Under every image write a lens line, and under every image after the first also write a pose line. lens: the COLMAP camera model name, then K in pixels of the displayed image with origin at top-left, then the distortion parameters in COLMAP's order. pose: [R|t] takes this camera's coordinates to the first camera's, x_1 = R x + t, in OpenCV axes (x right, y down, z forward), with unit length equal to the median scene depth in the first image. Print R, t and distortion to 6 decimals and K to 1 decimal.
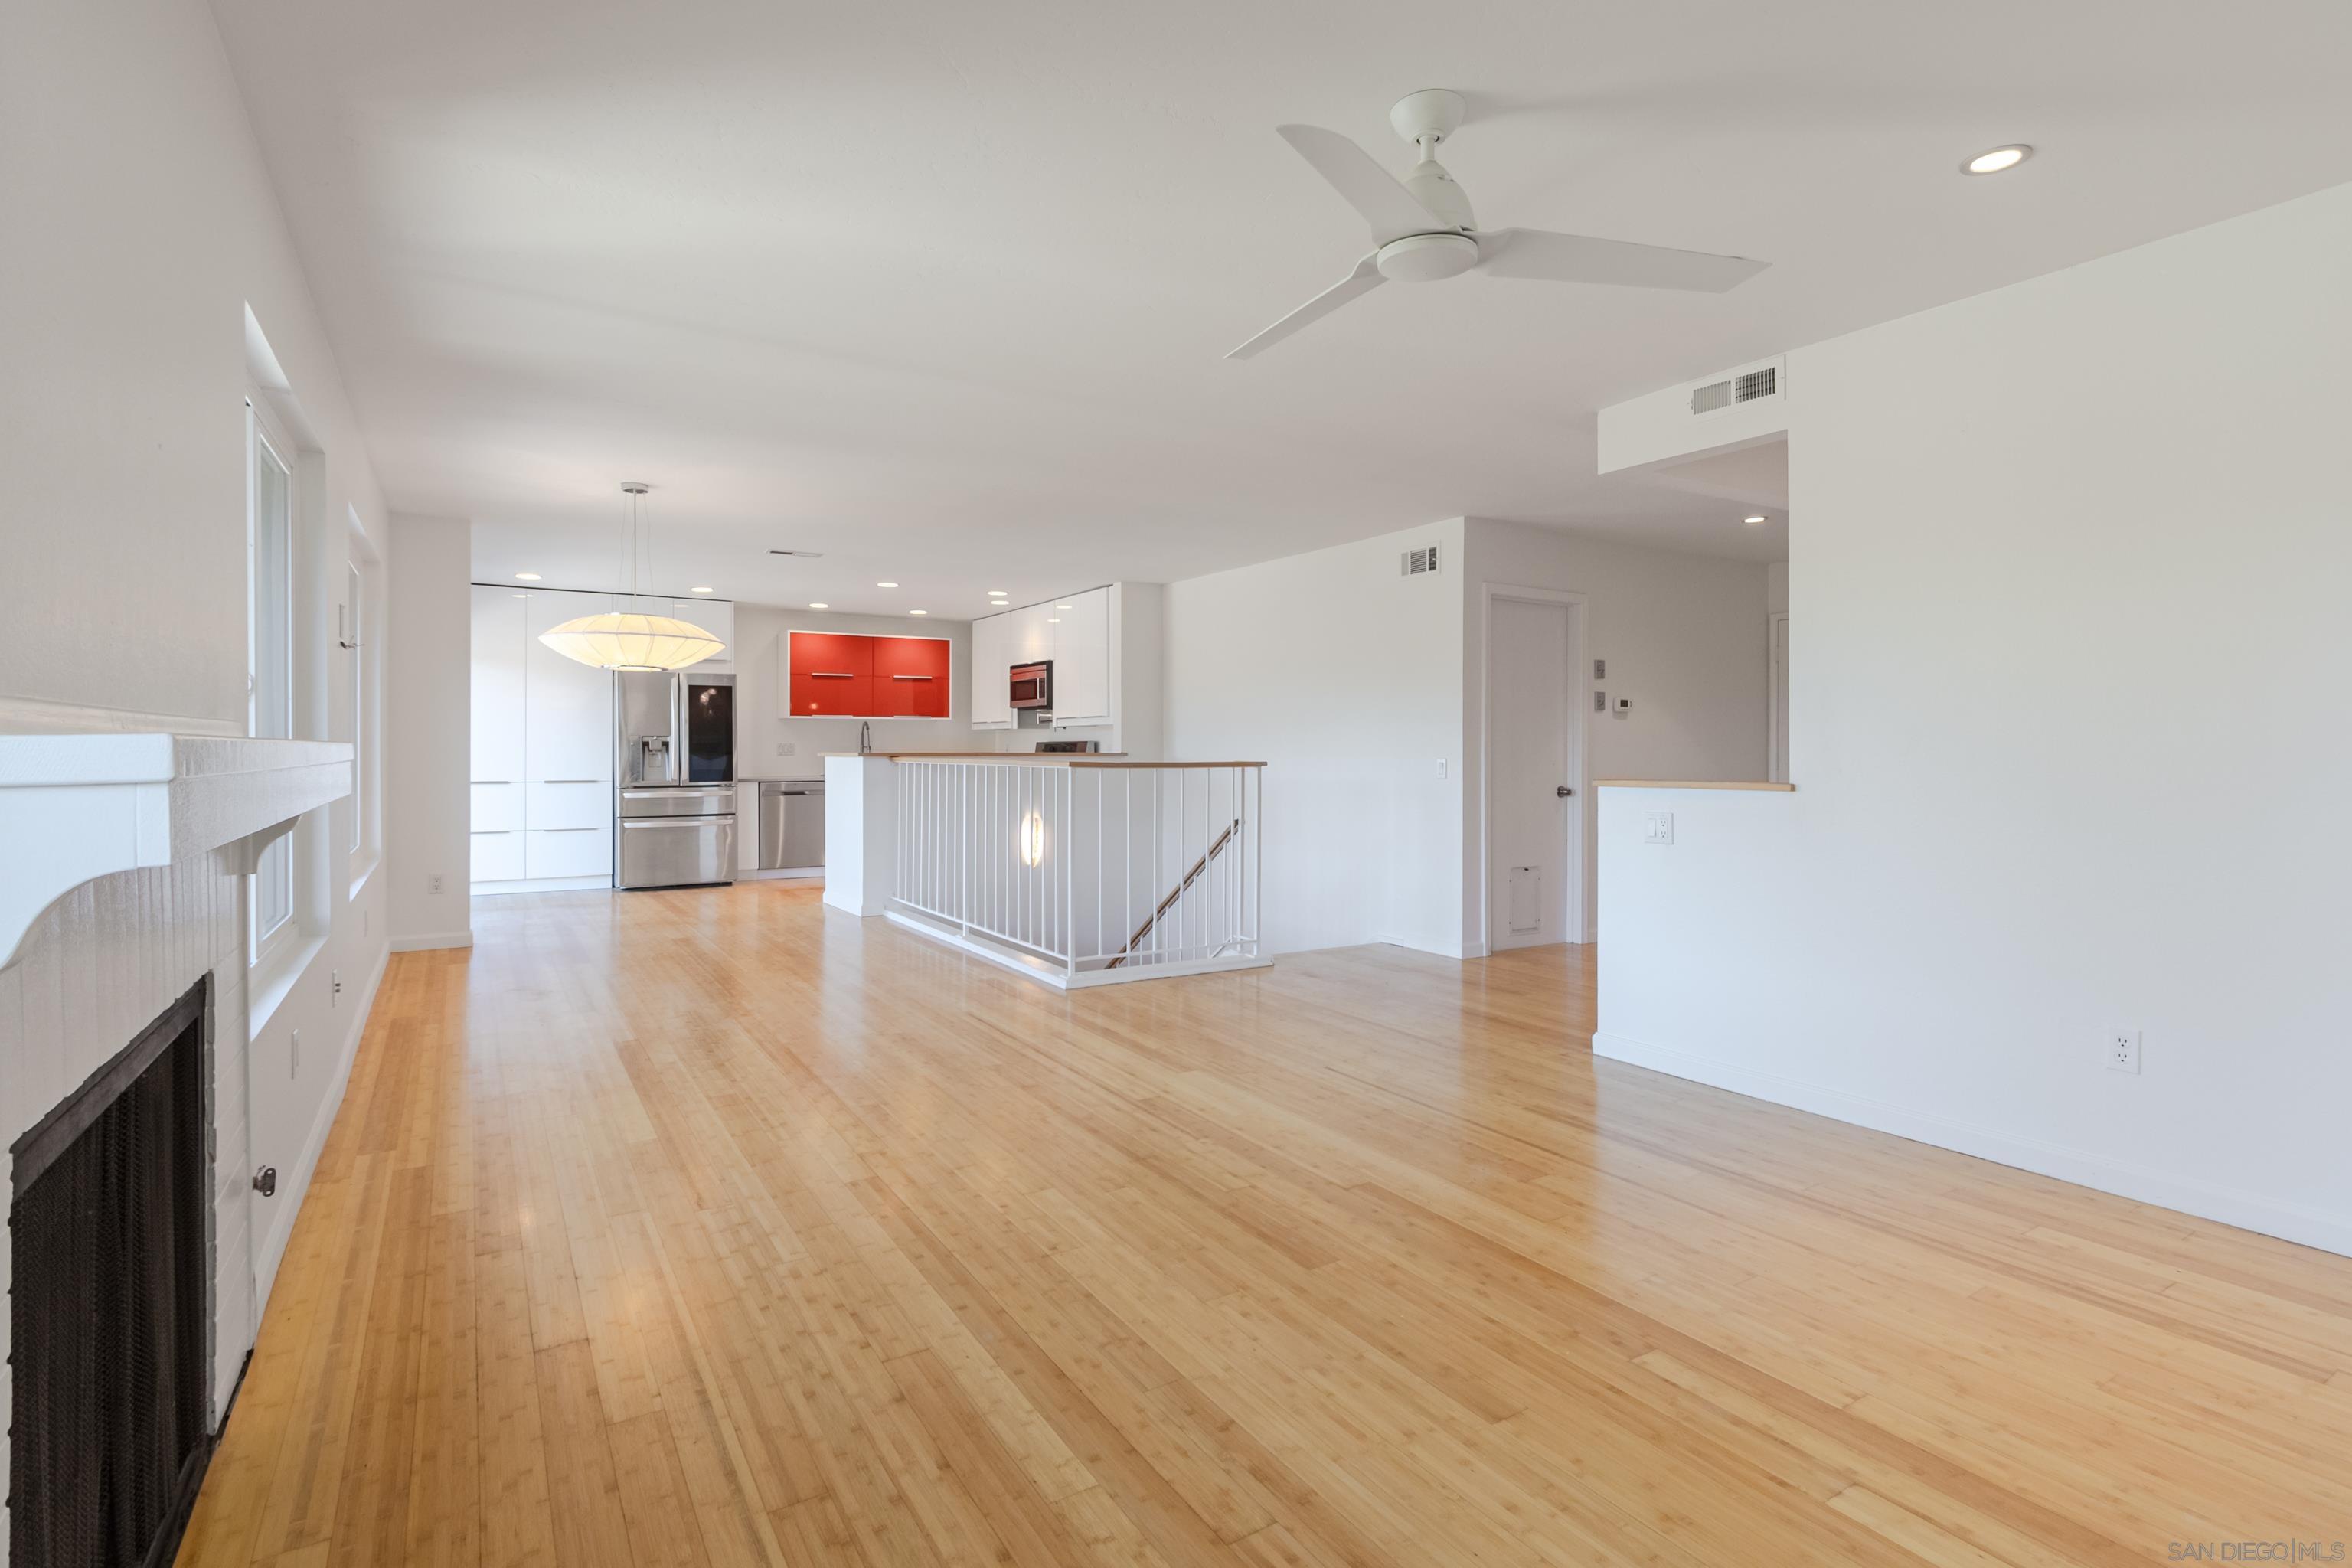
lens RADIAL K [[1137.3, 0, 1182.8], [0, 1137.3, 740.6], [0, 0, 1]] dist [0.003298, 0.000846]
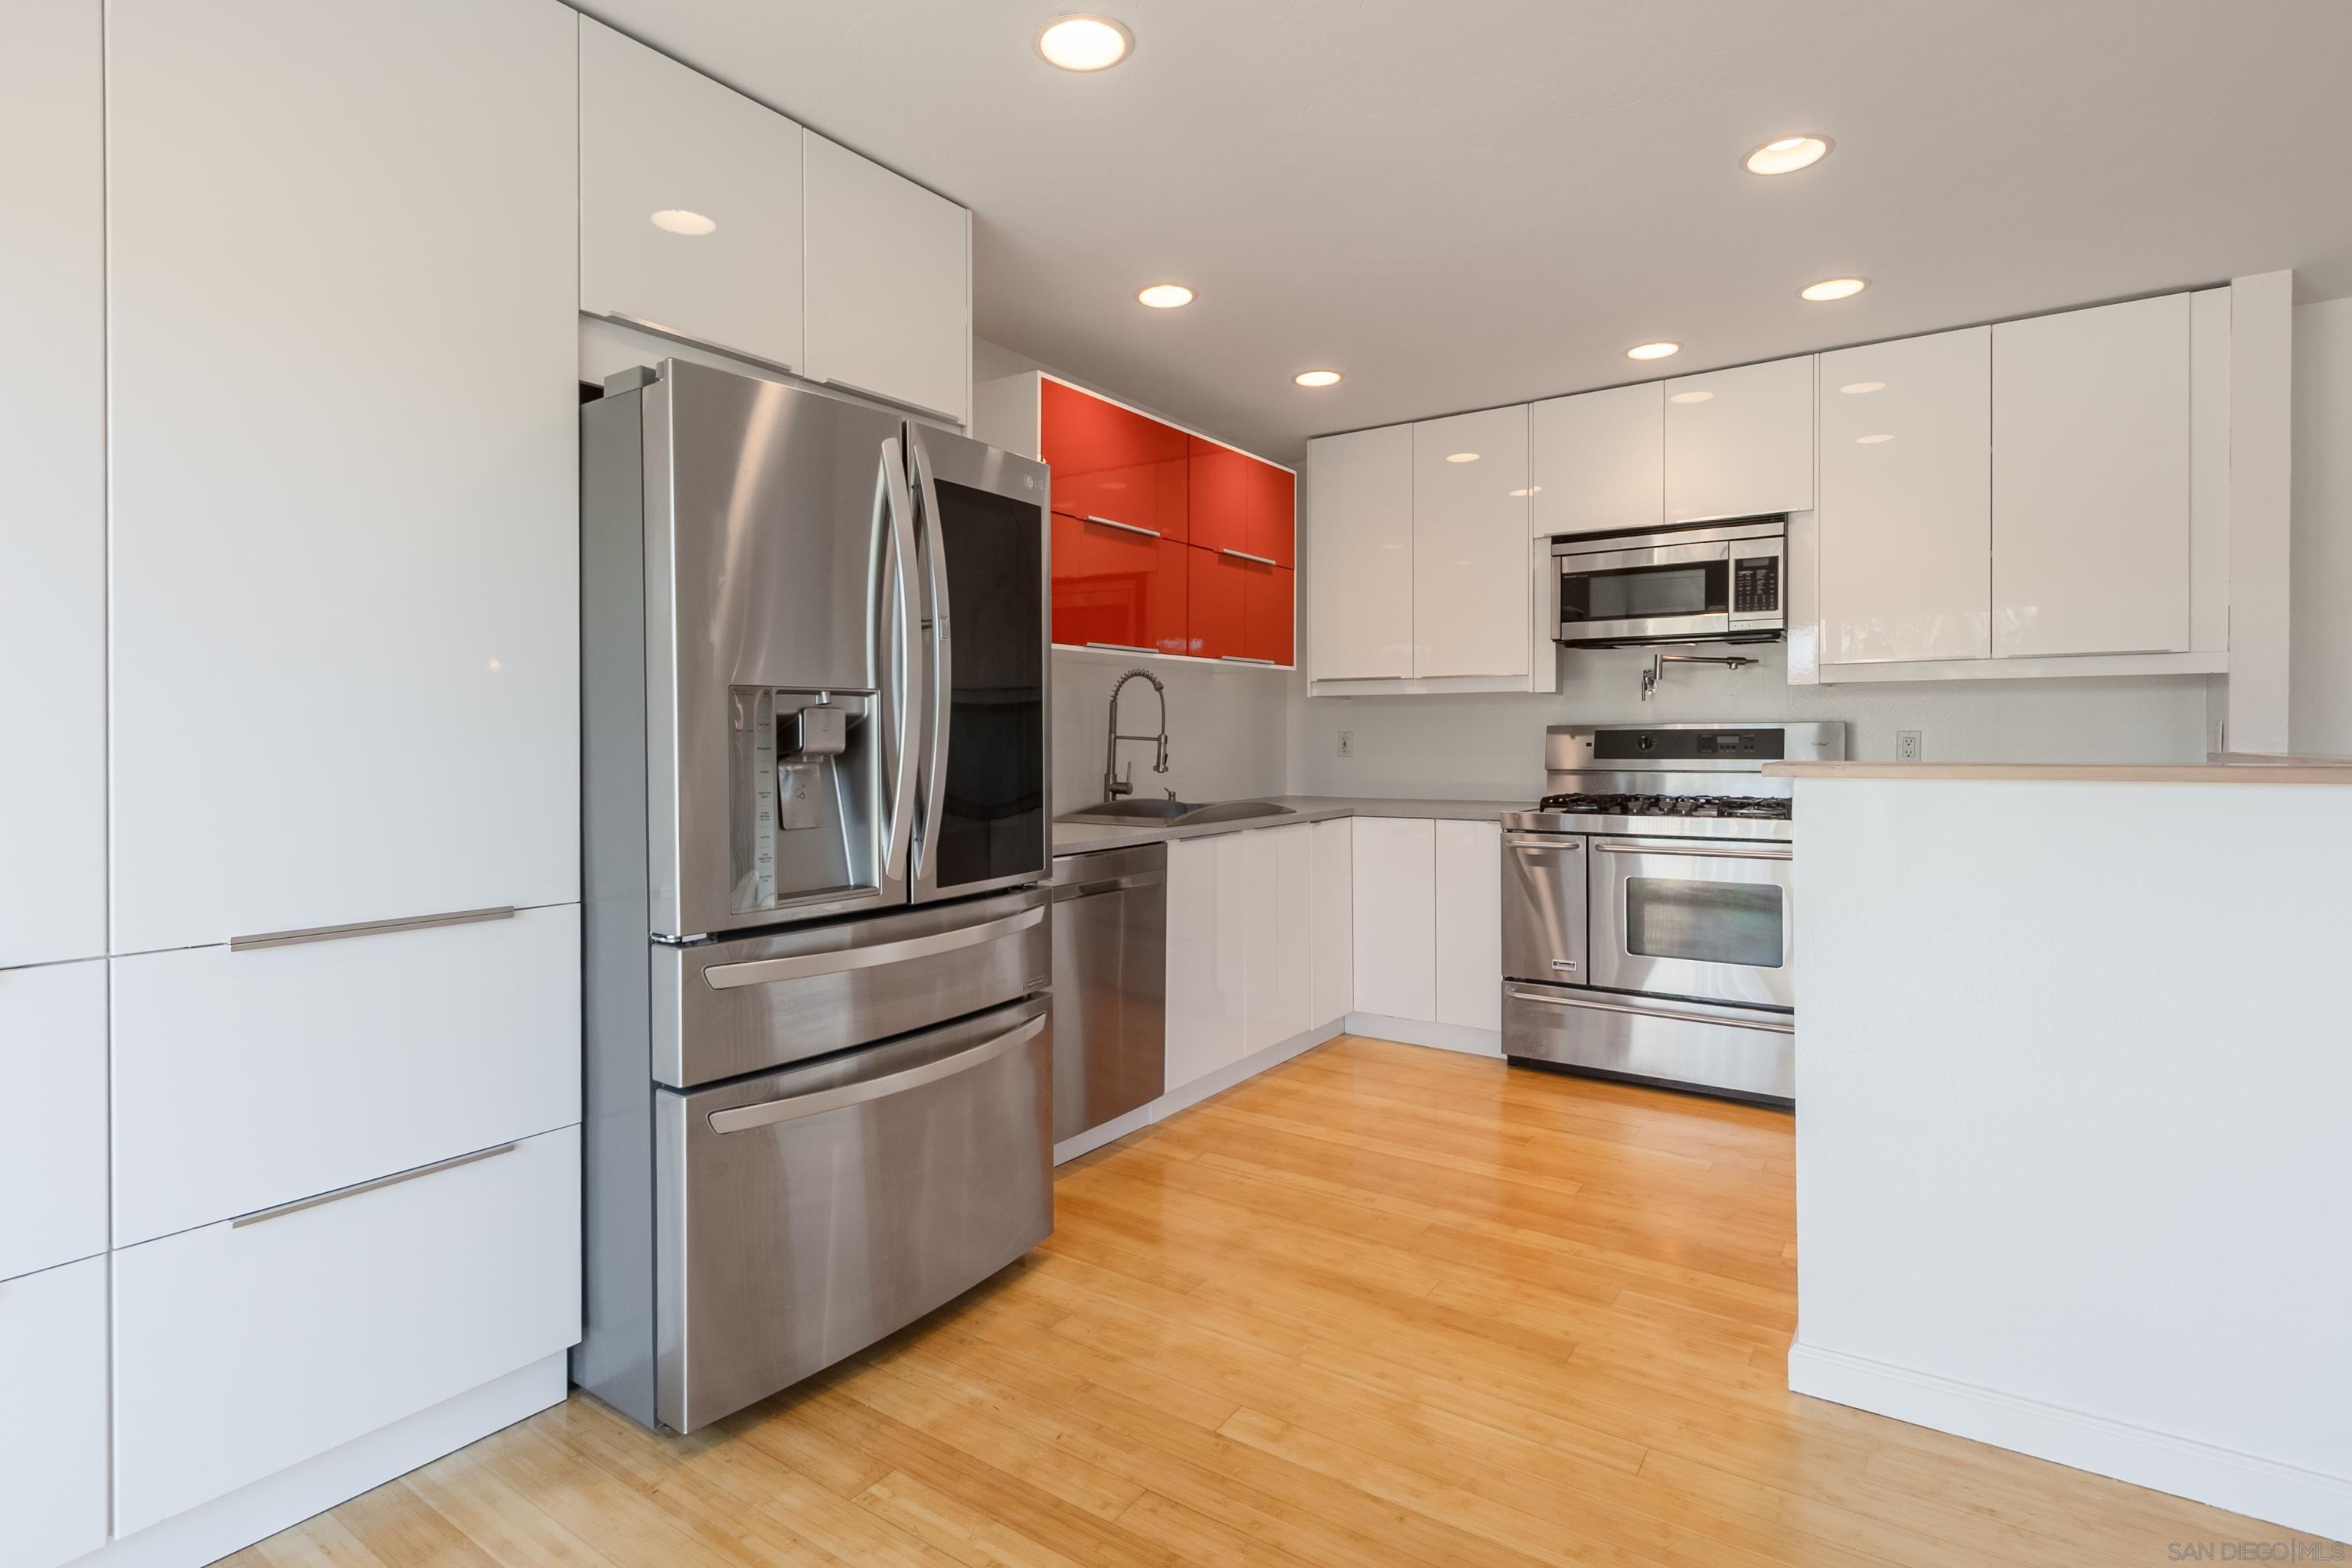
lens RADIAL K [[1147.3, 0, 1188.3], [0, 1147.3, 765.0], [0, 0, 1]] dist [-0.019576, -0.000417]
pose [[0.922876, -0.012059, 0.384909, -0.576884], [0.000396, 0.999539, 0.030366, 0.004121], [-0.385097, -0.027872, 0.922455, 0.917803]]
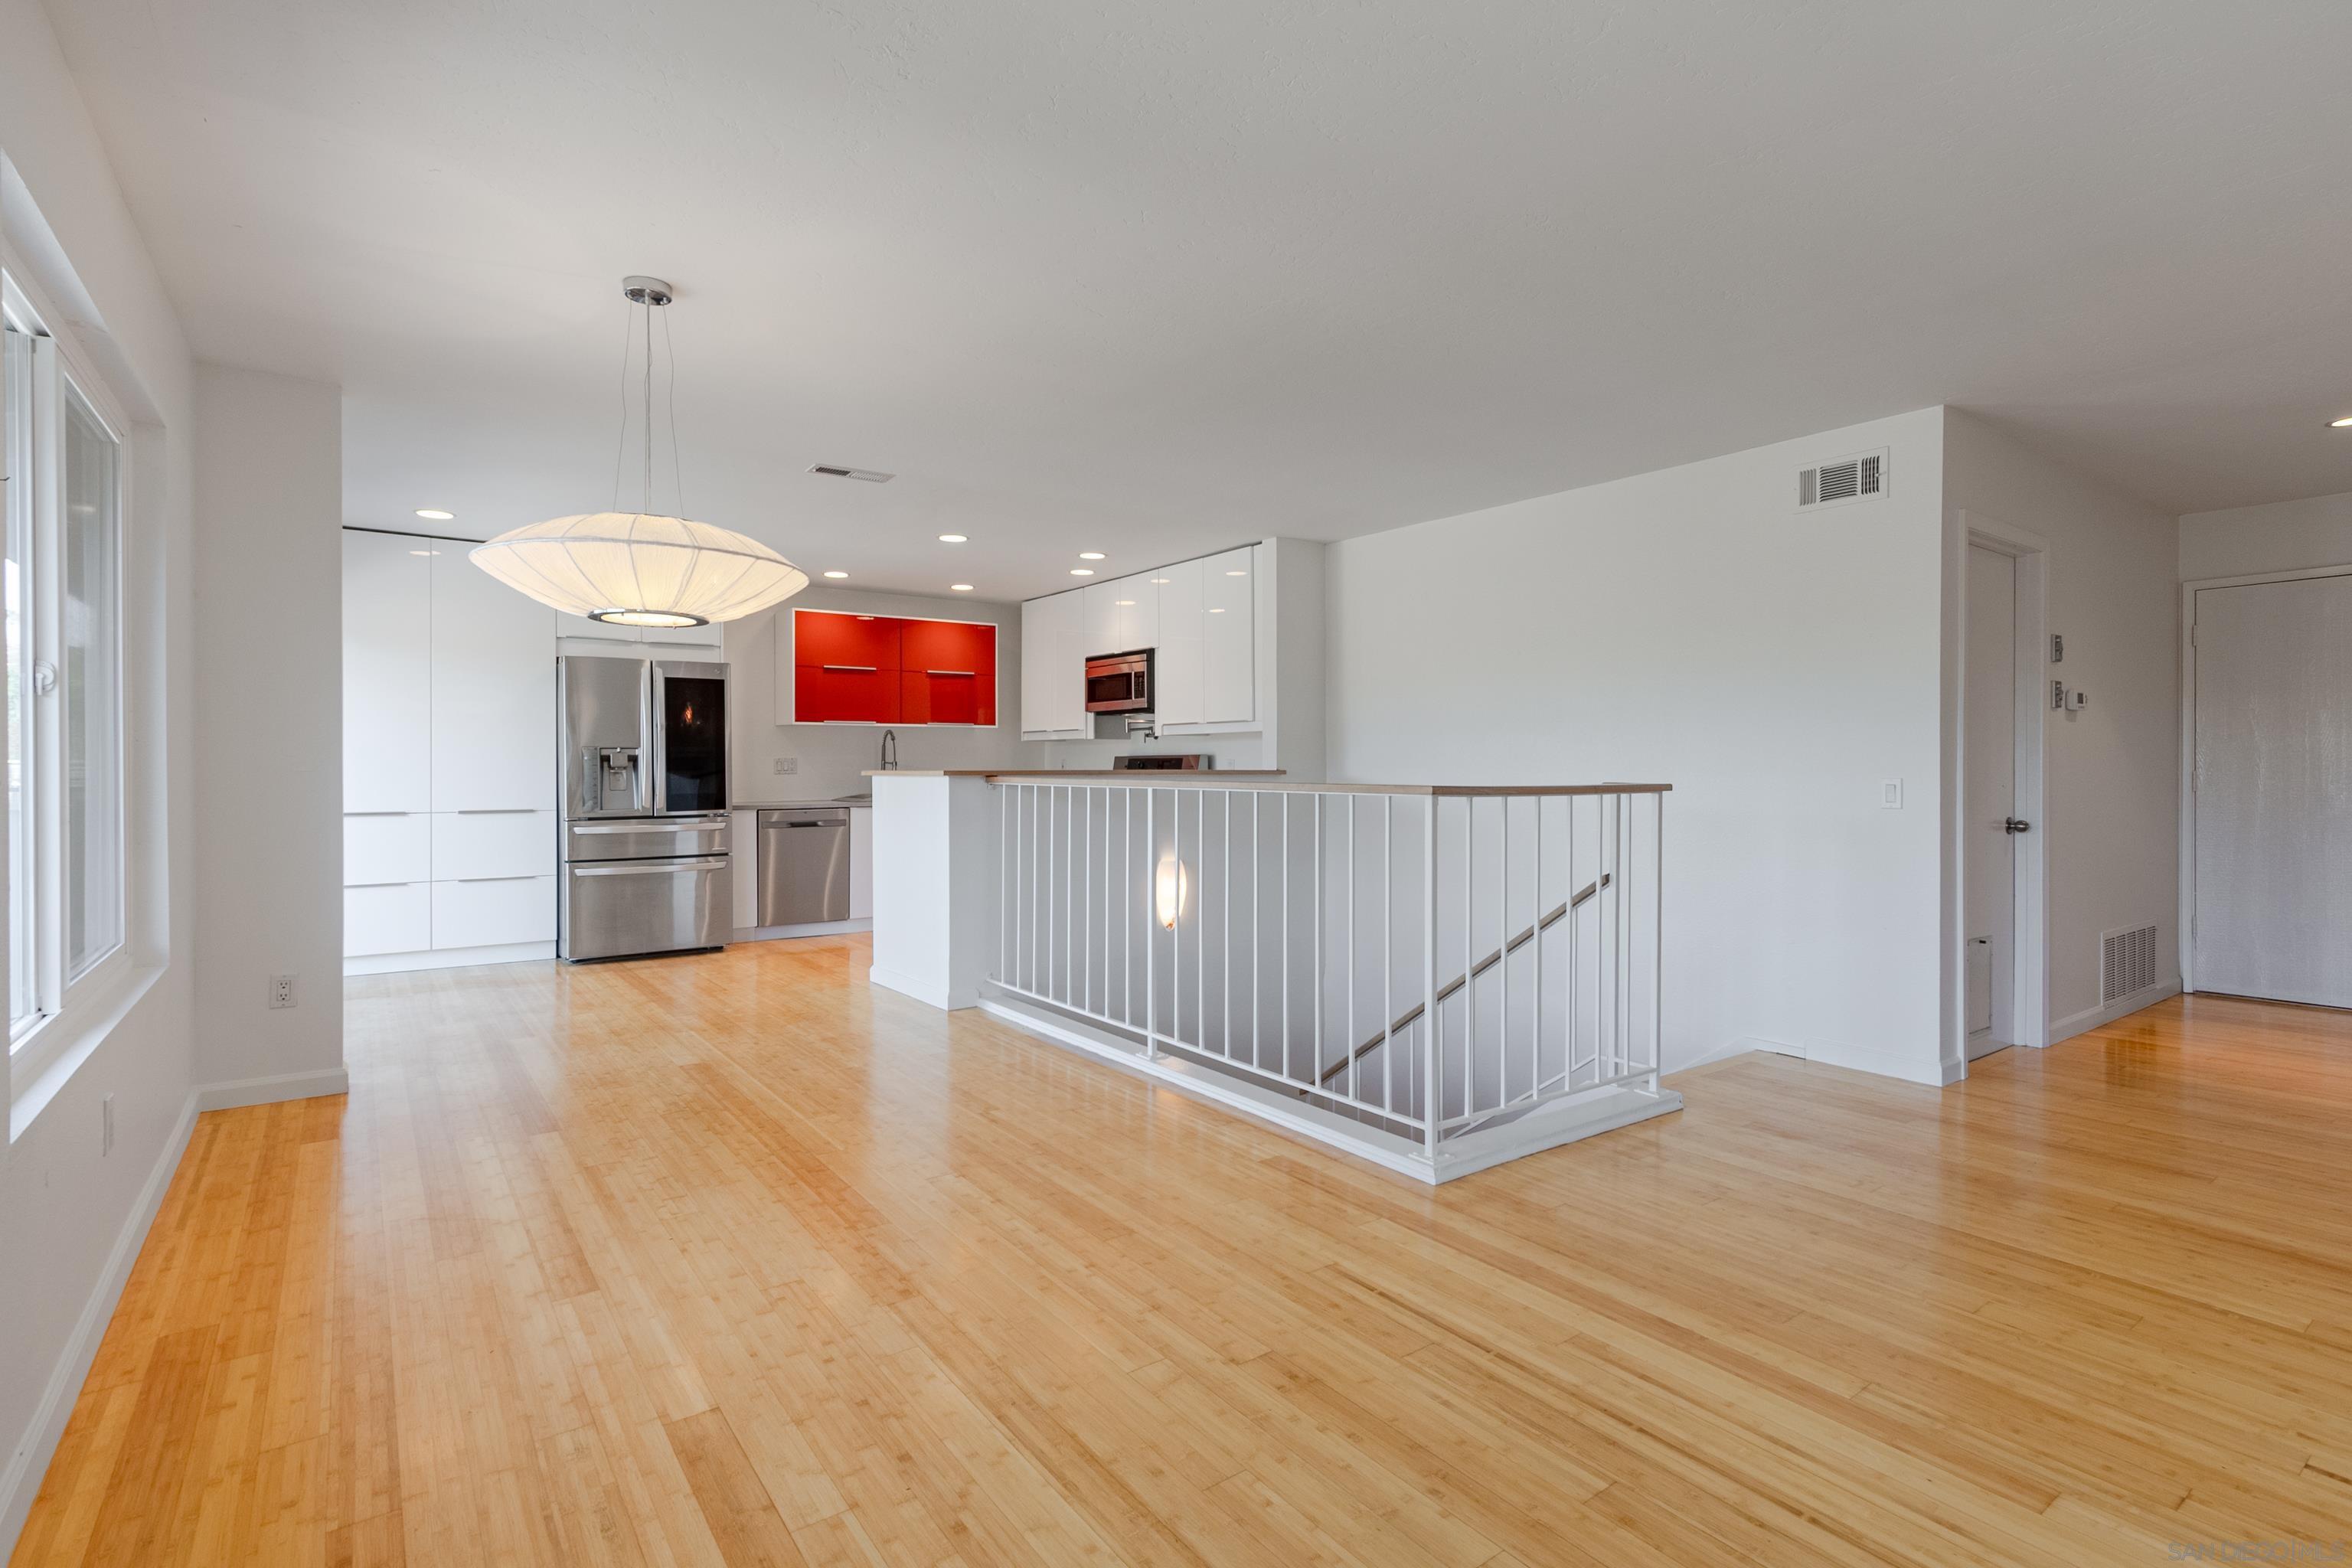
lens RADIAL K [[1137.3, 0, 1187.9], [0, 1137.3, 765.1], [0, 0, 1]] dist [0.003298, 0.000846]
pose [[0.997458, -0.001267, 0.071240, -0.186732], [0.000759, 0.999974, 0.007156, 0.002536], [-0.071247, -0.007084, 0.997434, 0.308558]]
